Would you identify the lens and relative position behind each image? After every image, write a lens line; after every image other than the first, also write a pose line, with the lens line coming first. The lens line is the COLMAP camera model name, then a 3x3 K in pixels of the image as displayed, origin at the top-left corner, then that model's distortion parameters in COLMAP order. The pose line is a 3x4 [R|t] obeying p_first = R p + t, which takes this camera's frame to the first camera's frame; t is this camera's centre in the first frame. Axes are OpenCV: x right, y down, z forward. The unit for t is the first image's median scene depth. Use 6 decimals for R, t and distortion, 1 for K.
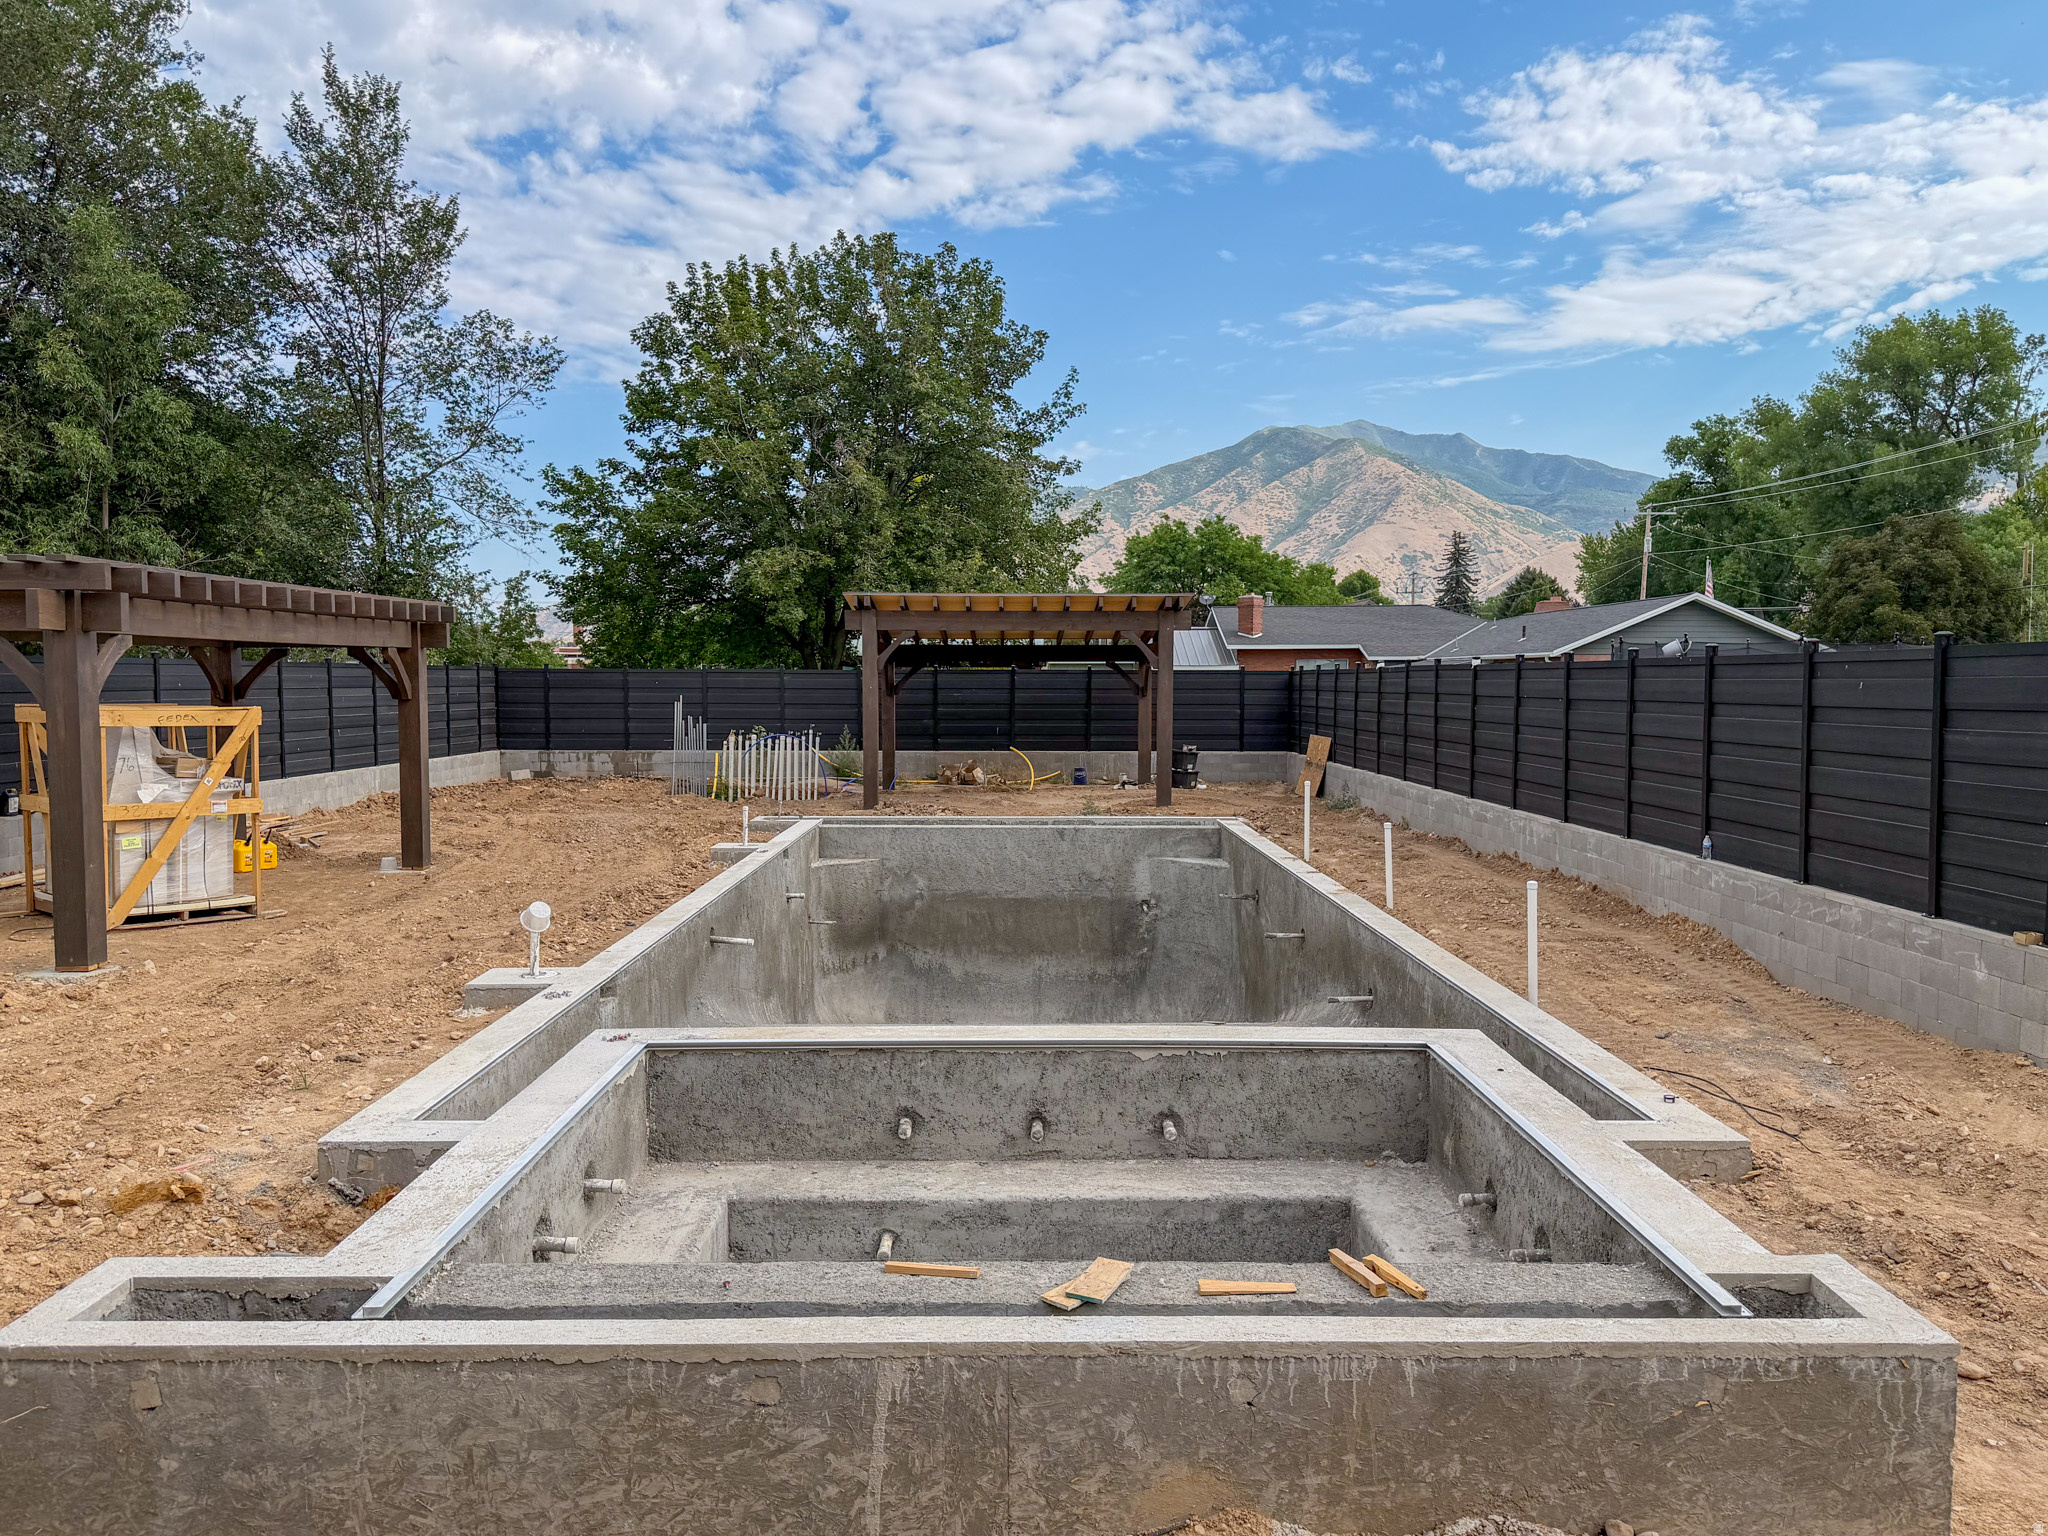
lens RADIAL K [[1519.7, 0, 1014.4], [0, 1519.7, 755.6], [0, 0, 1]] dist [0.058129, -0.072720]
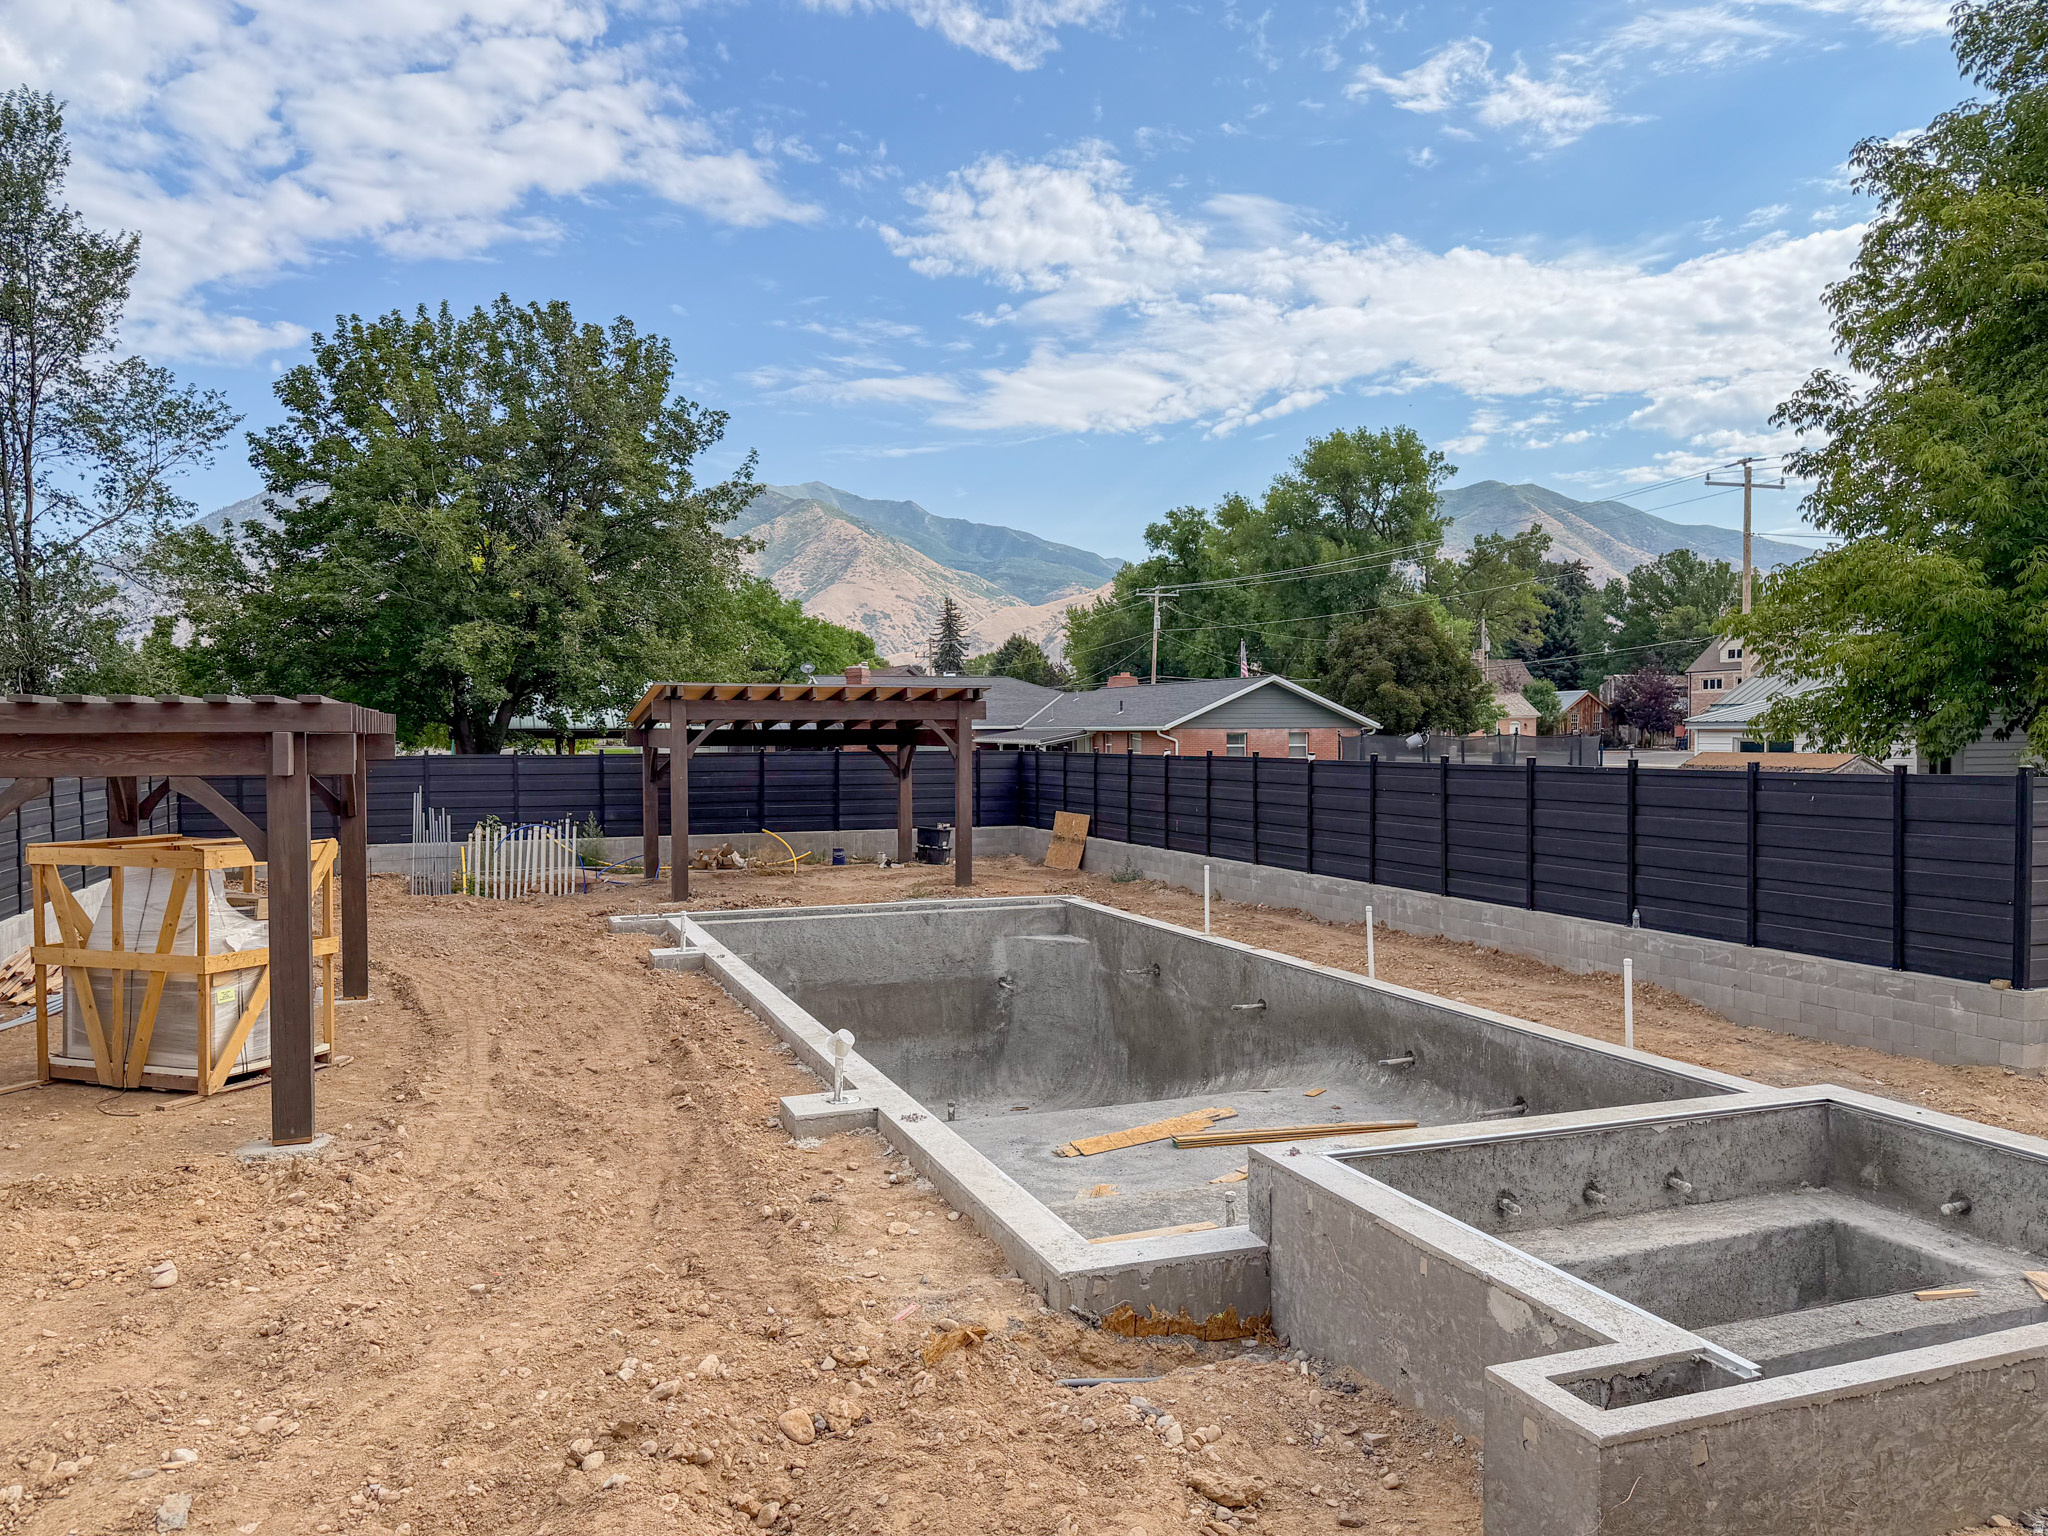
lens RADIAL K [[1519.7, 0, 1012.6], [0, 1519.7, 730.9], [0, 0, 1]] dist [0.058129, -0.072720]
pose [[0.938531, -0.005076, 0.345159, -0.198802], [0.022779, 0.998623, -0.047252, -0.019844], [-0.344444, 0.052210, 0.937354, -0.008560]]
